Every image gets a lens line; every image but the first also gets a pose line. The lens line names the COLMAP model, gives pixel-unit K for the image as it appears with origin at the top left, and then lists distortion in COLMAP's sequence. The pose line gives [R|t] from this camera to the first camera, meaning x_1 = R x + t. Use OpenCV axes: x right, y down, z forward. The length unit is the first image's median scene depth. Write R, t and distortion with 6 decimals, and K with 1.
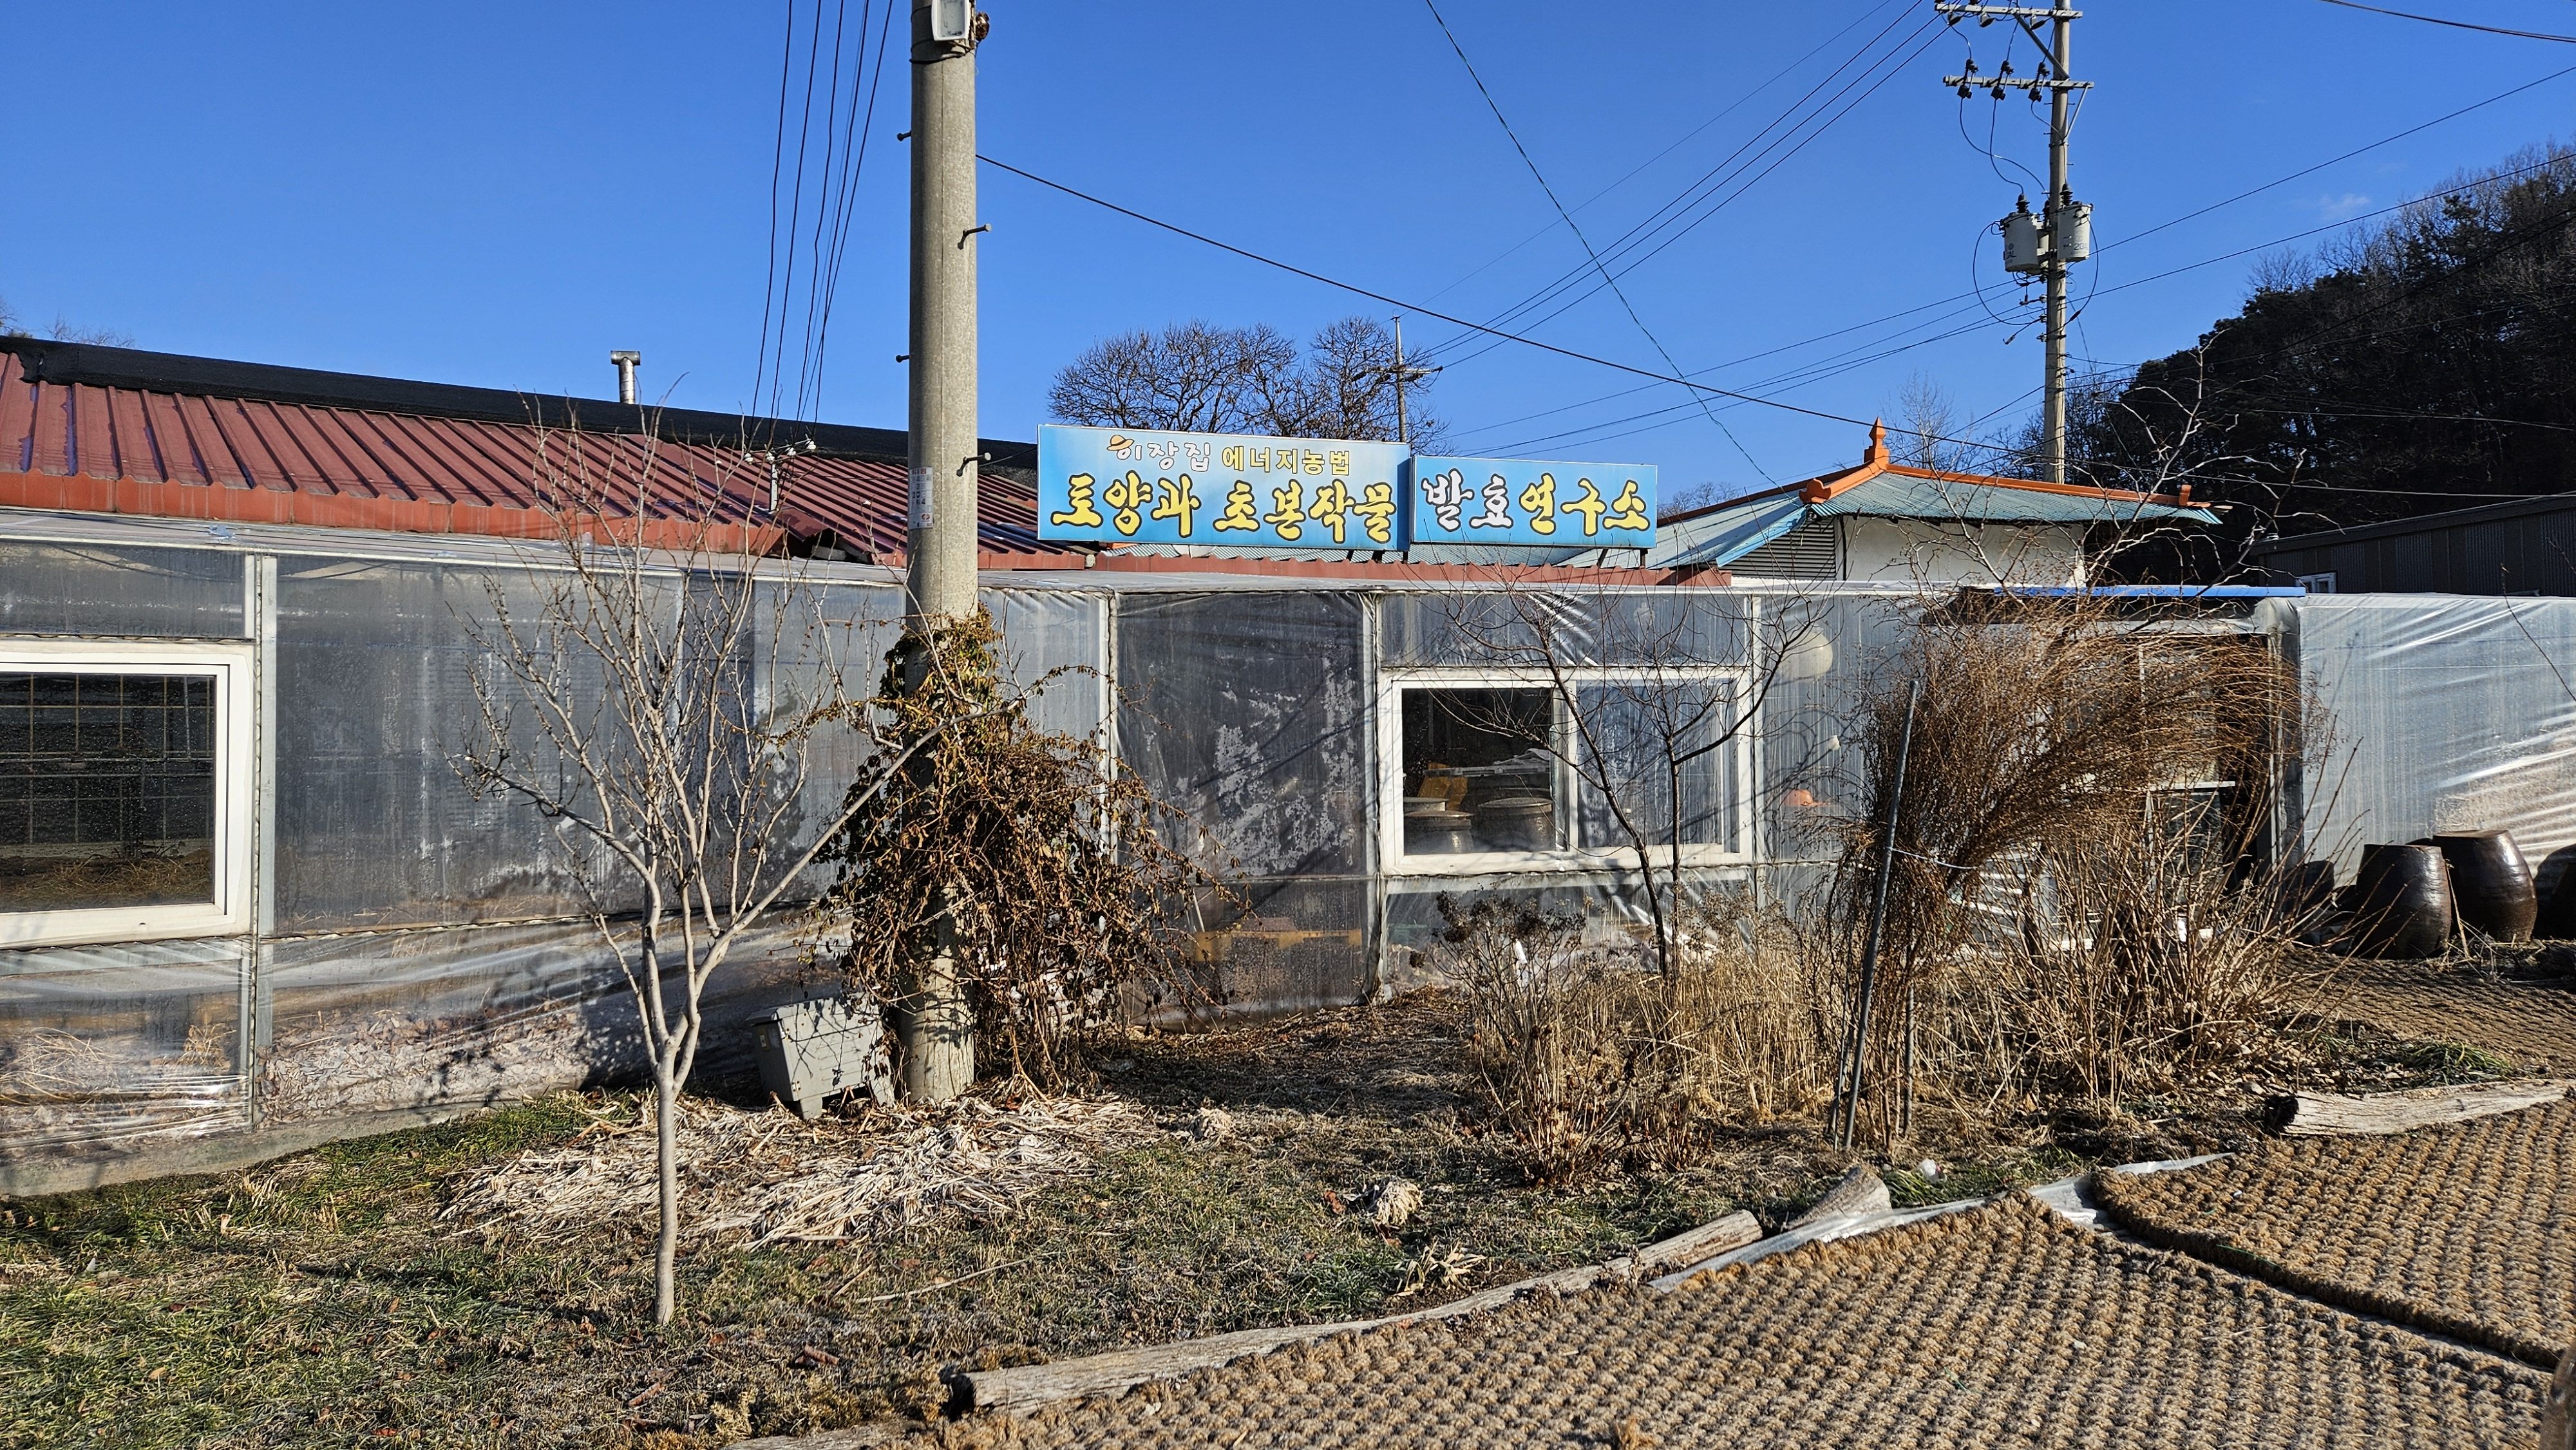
lens RADIAL K [[1680.9, 0, 1286.4], [0, 1680.9, 725.3], [0, 0, 1]] dist [0.062538, -0.052480]
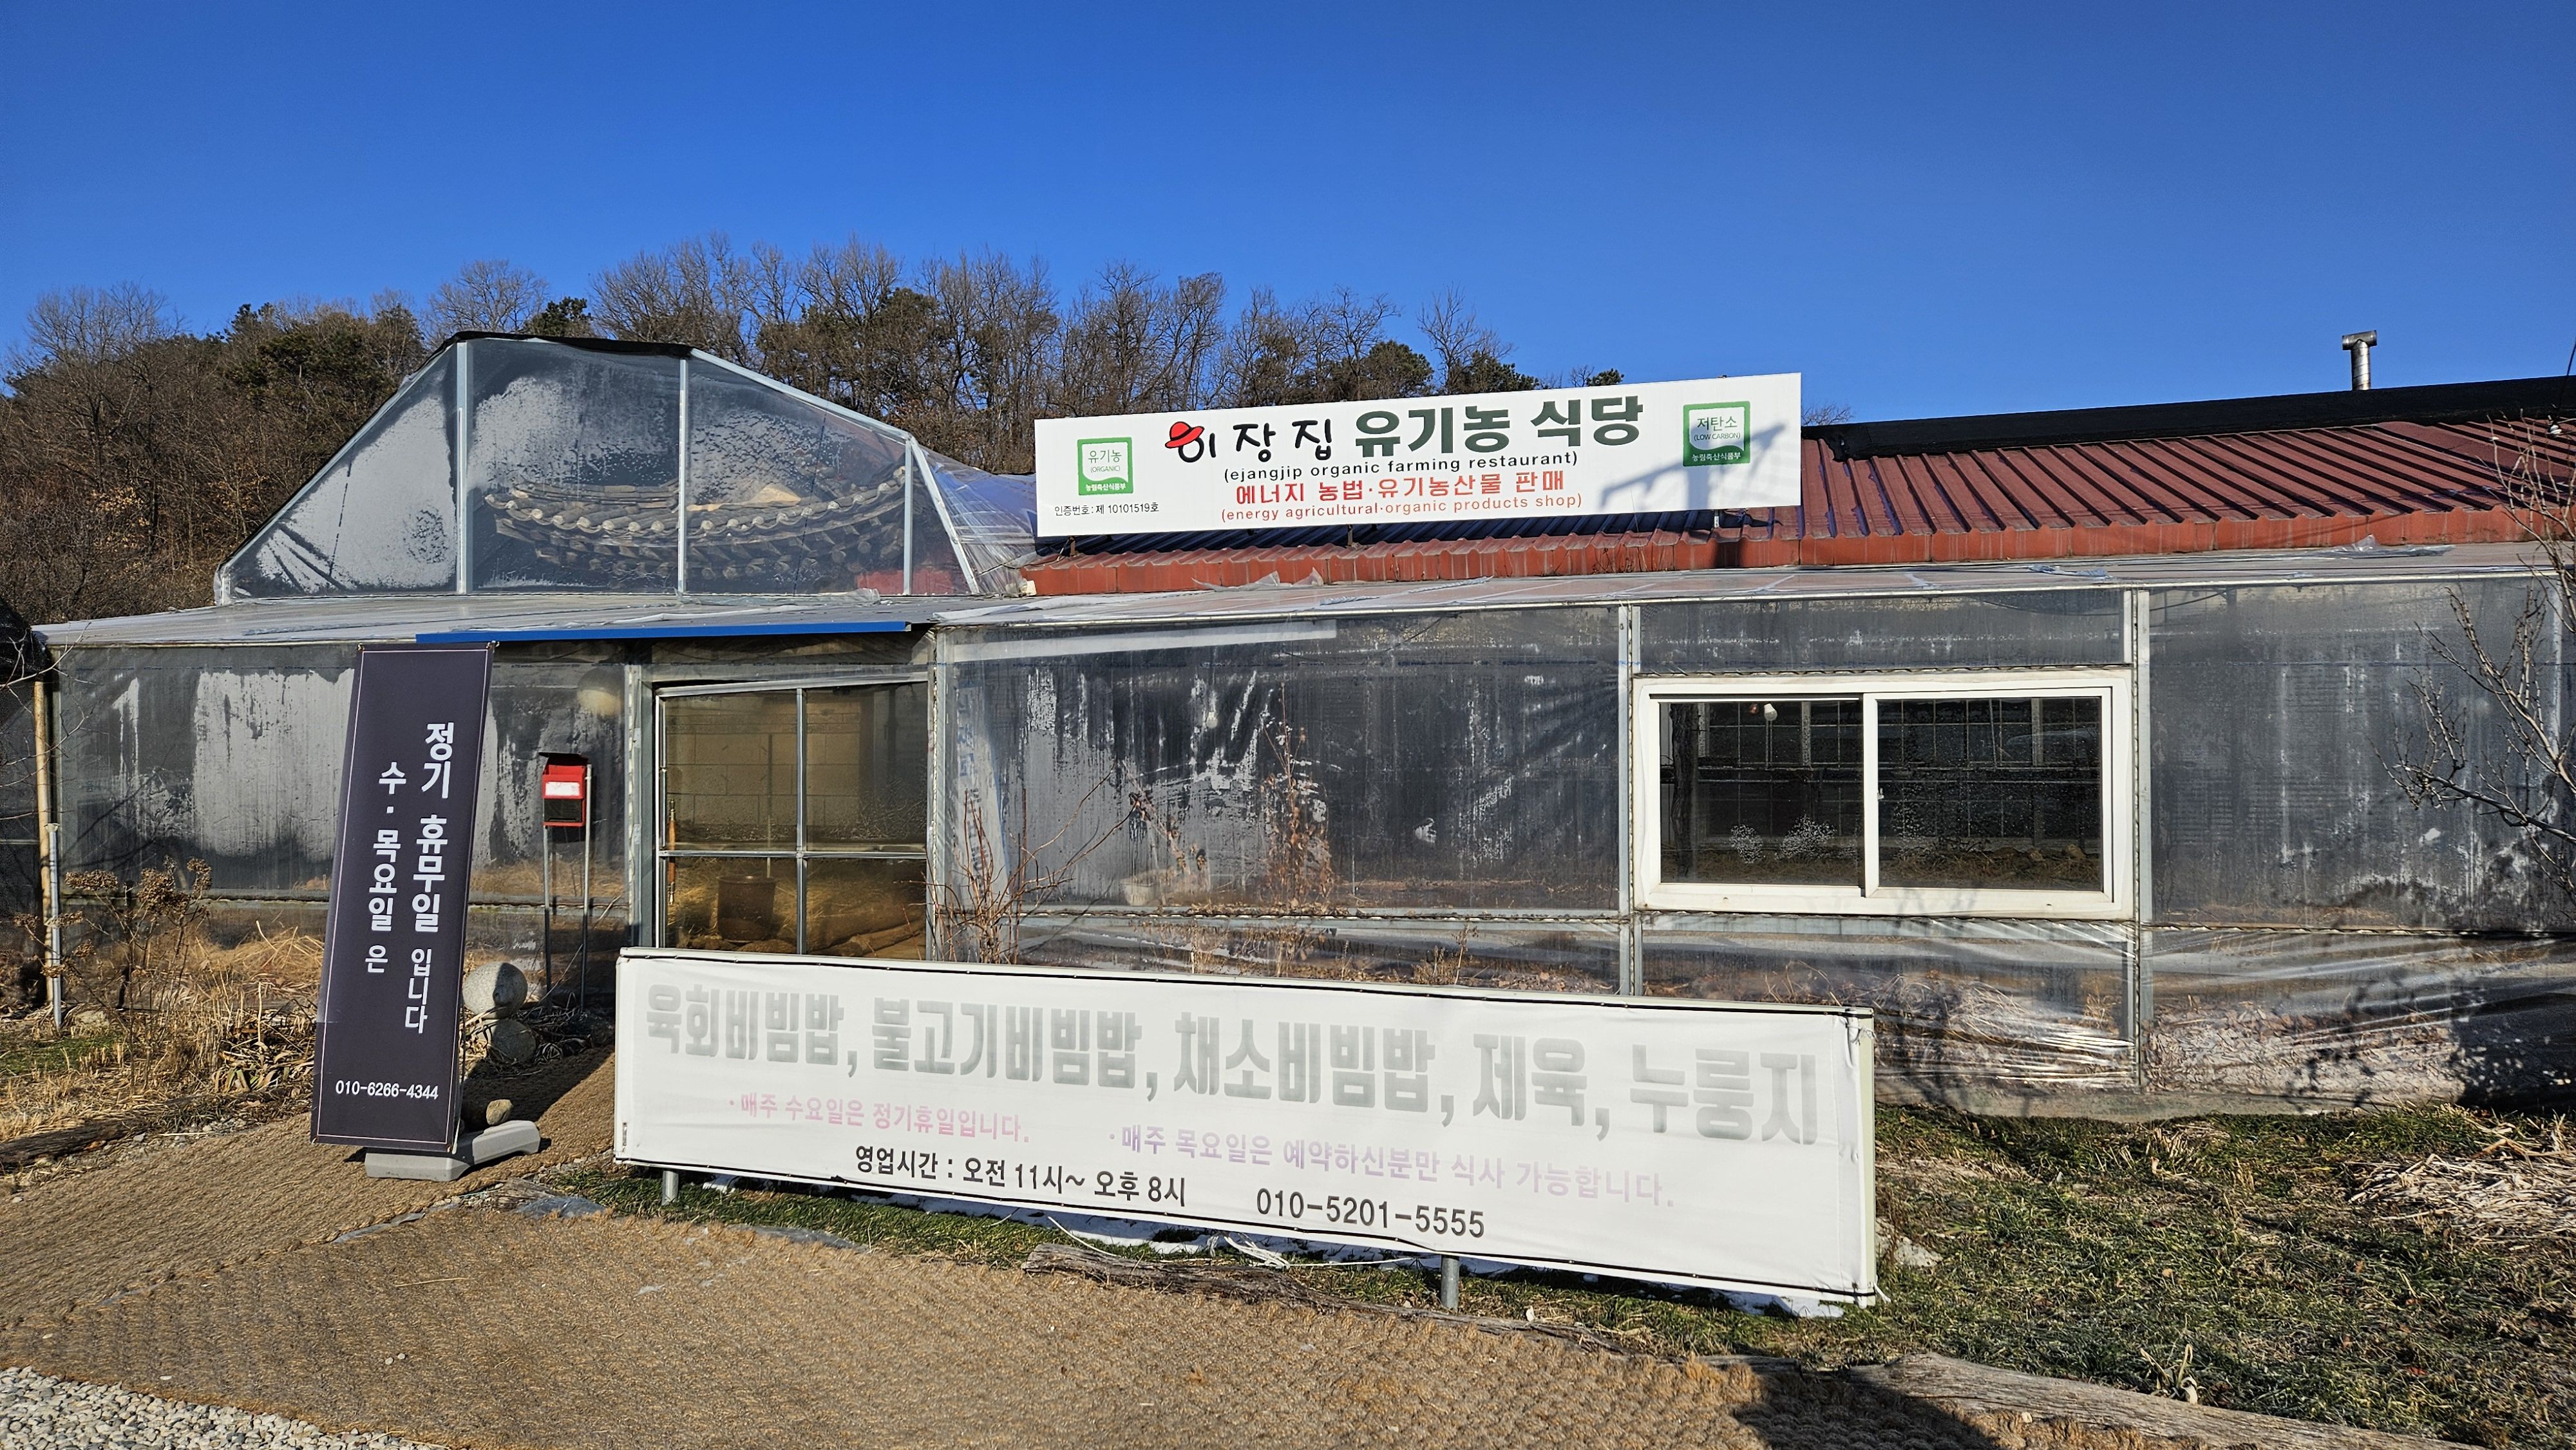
lens RADIAL K [[1680.9, 0, 1299.4], [0, 1680.9, 733.3], [0, 0, 1]] dist [0.062538, -0.052480]
pose [[0.618962, -0.011143, -0.785342, -0.050335], [0.009556, 0.999932, -0.006656, -0.001377], [0.785363, -0.003385, 0.619027, -0.139354]]
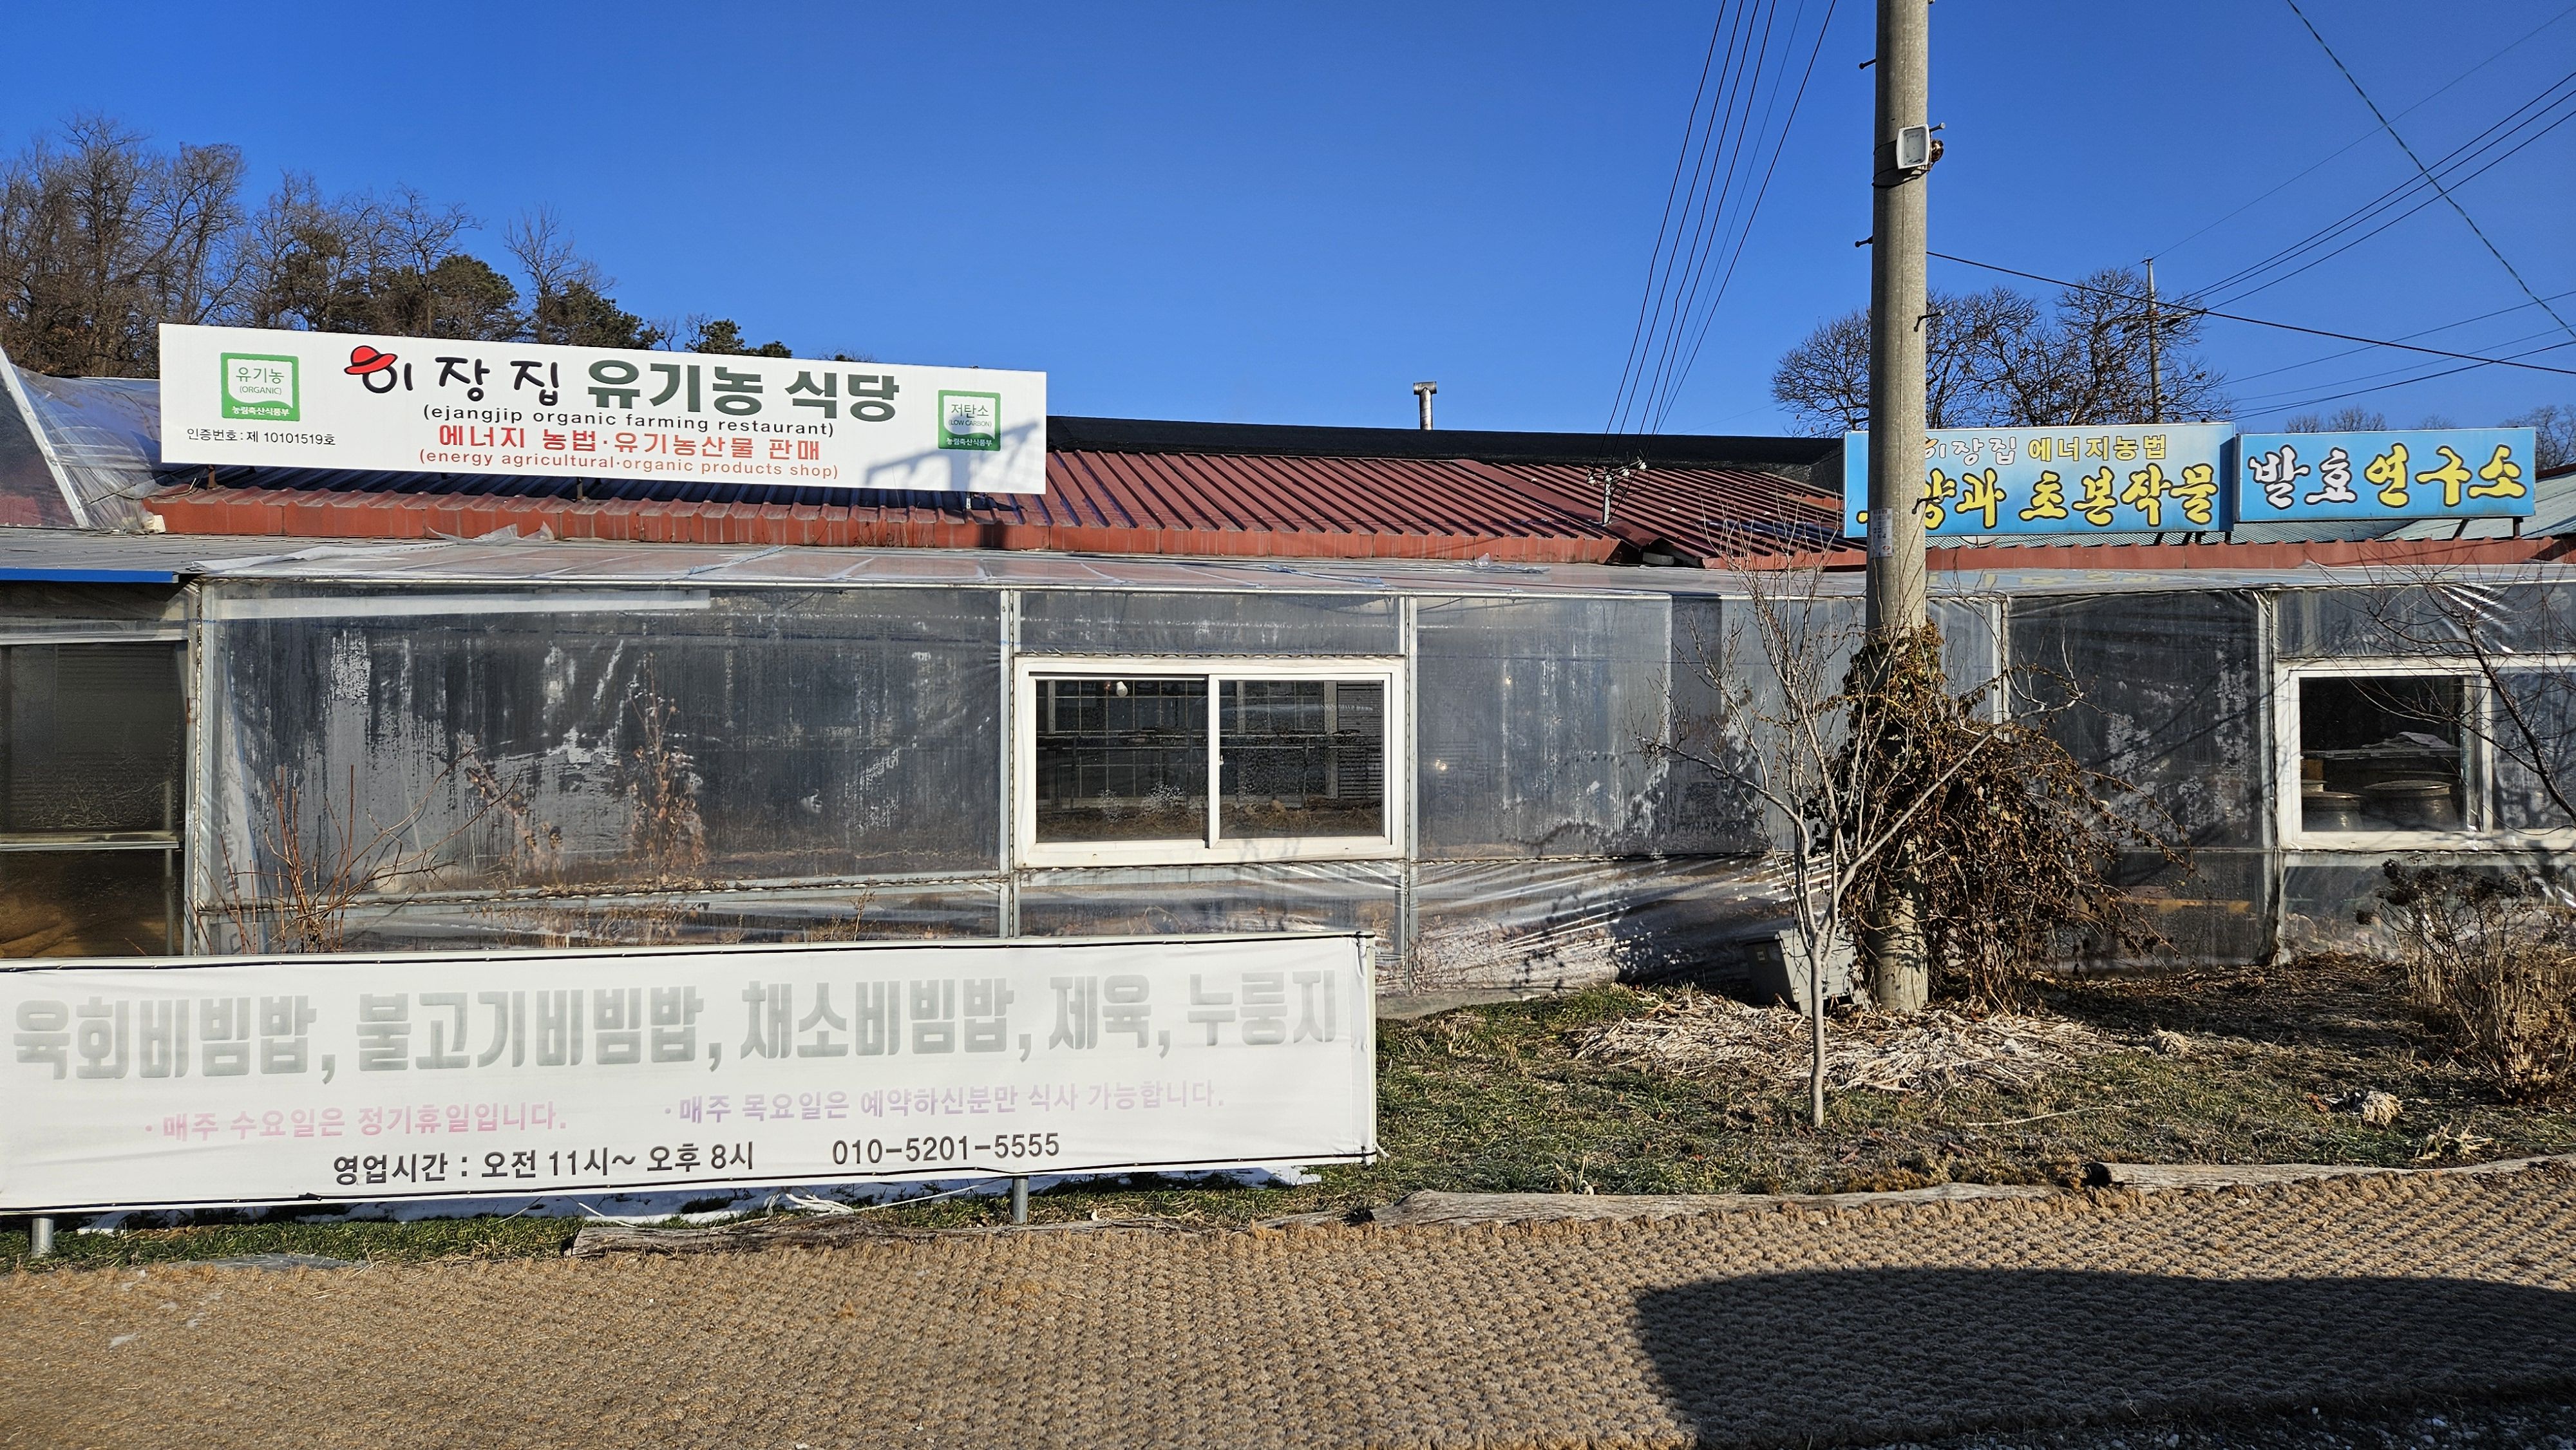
lens RADIAL K [[1680.9, 0, 1292.8], [0, 1680.9, 709.2], [0, 0, 1]] dist [0.062538, -0.052480]
pose [[0.925791, -0.001738, -0.378032, -0.146506], [0.003019, 0.999992, 0.002796, -0.008464], [0.378024, -0.003729, 0.925788, -0.333523]]
